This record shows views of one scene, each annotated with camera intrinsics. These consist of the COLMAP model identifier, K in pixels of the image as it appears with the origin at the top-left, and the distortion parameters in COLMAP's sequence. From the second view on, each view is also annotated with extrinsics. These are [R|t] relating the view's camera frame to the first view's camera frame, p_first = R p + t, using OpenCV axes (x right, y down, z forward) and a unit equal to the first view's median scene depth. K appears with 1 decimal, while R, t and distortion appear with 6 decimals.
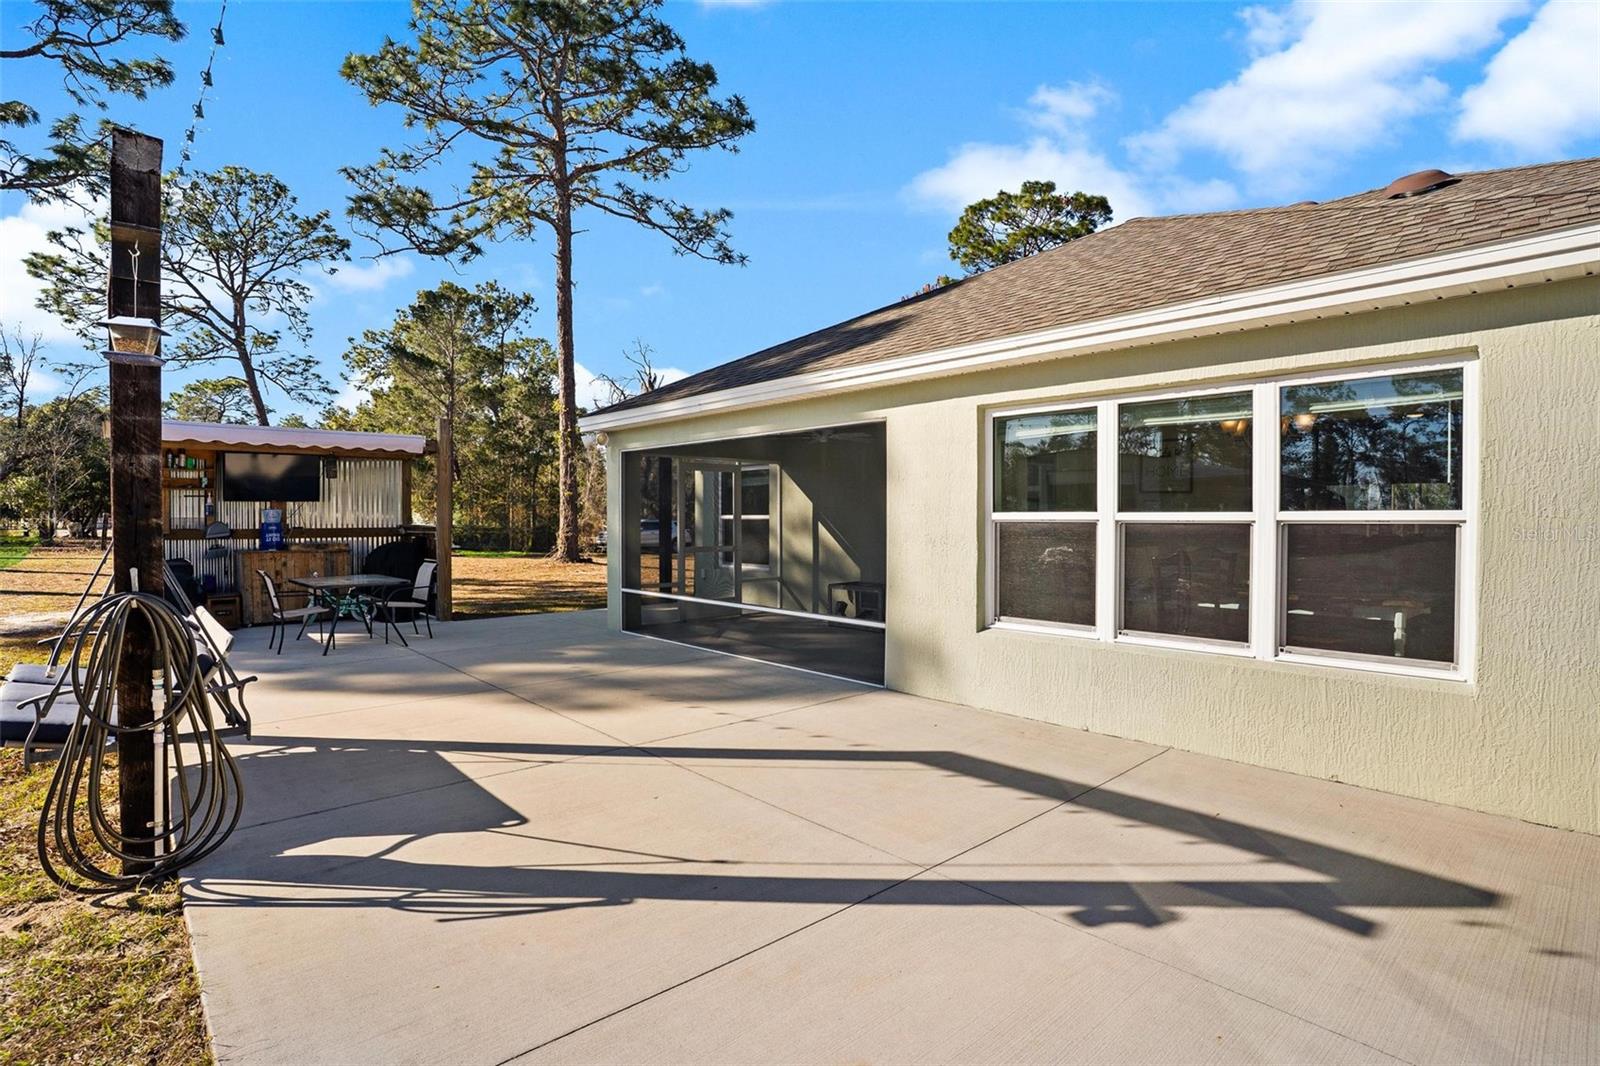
lens RADIAL K [[811.2, 0, 792.5], [0, 811.2, 525.5], [0, 0, 1]] dist [-0.067024, 0.021276]
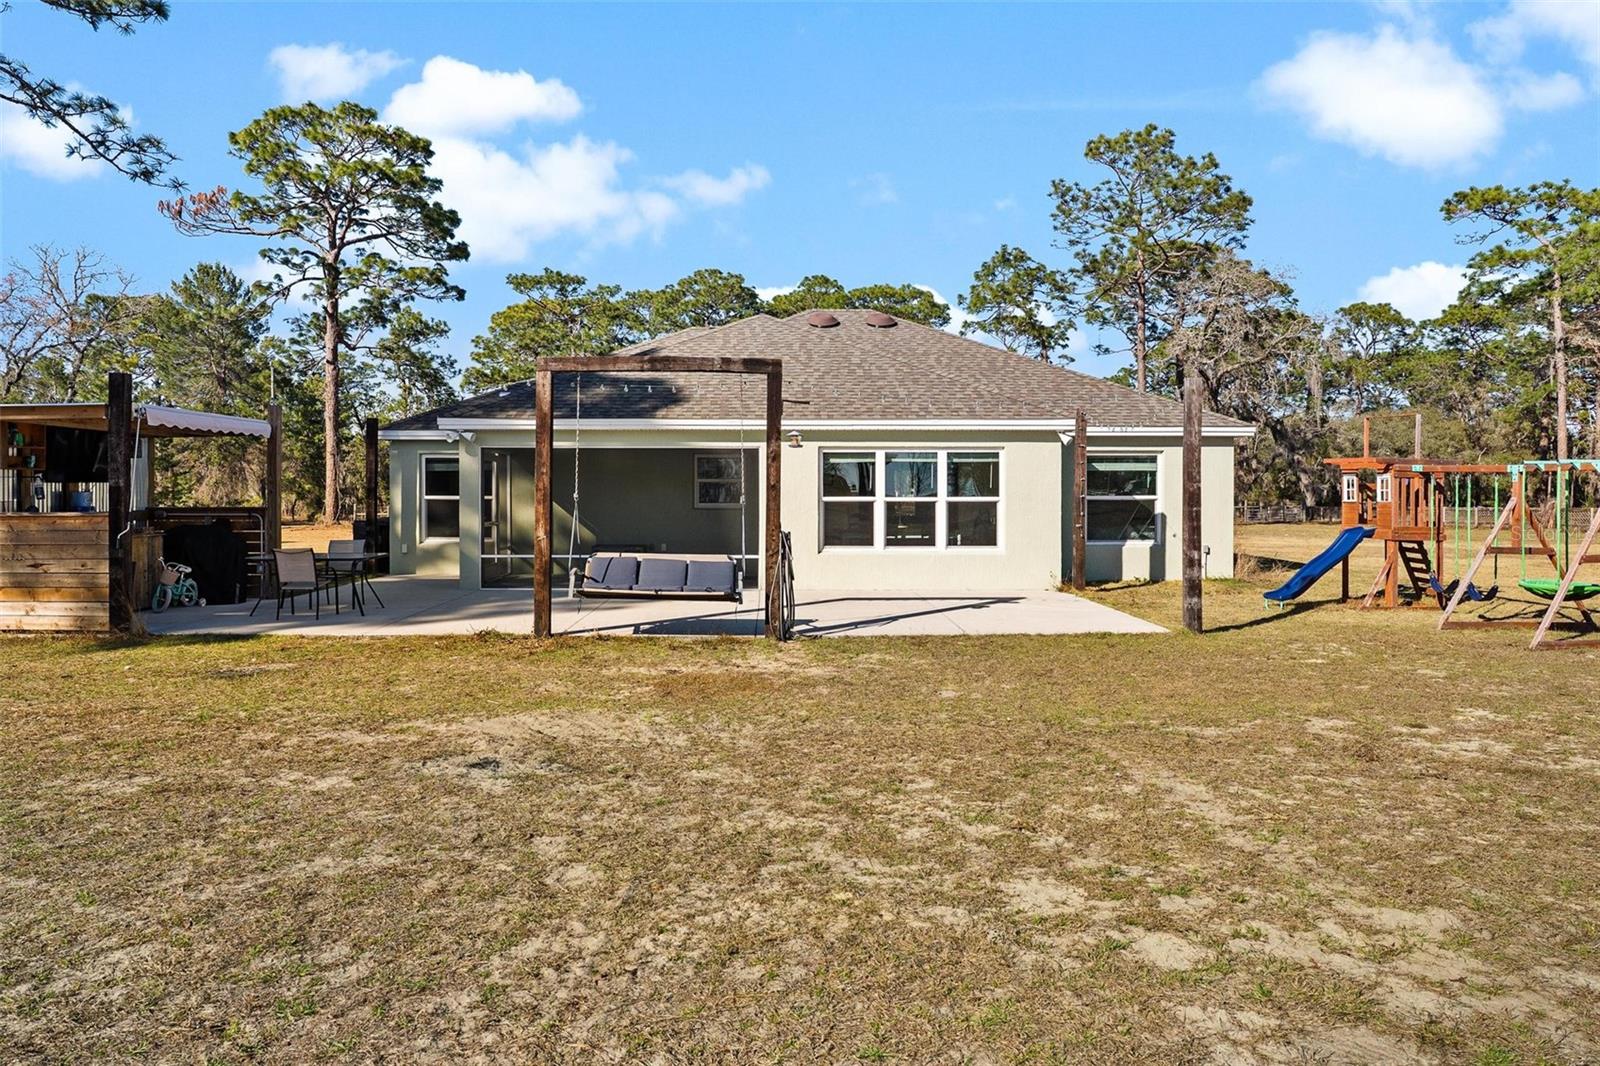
lens RADIAL K [[1070.4, 0, 807.7], [0, 1070.4, 497.0], [0, 0, 1]] dist [-0.049825, 0.035788]
pose [[0.639487, -0.003285, 0.768795, -0.477978], [0.006486, 0.999978, -0.001122, -0.003141], [-0.768775, 0.005704, 0.639494, -0.190091]]
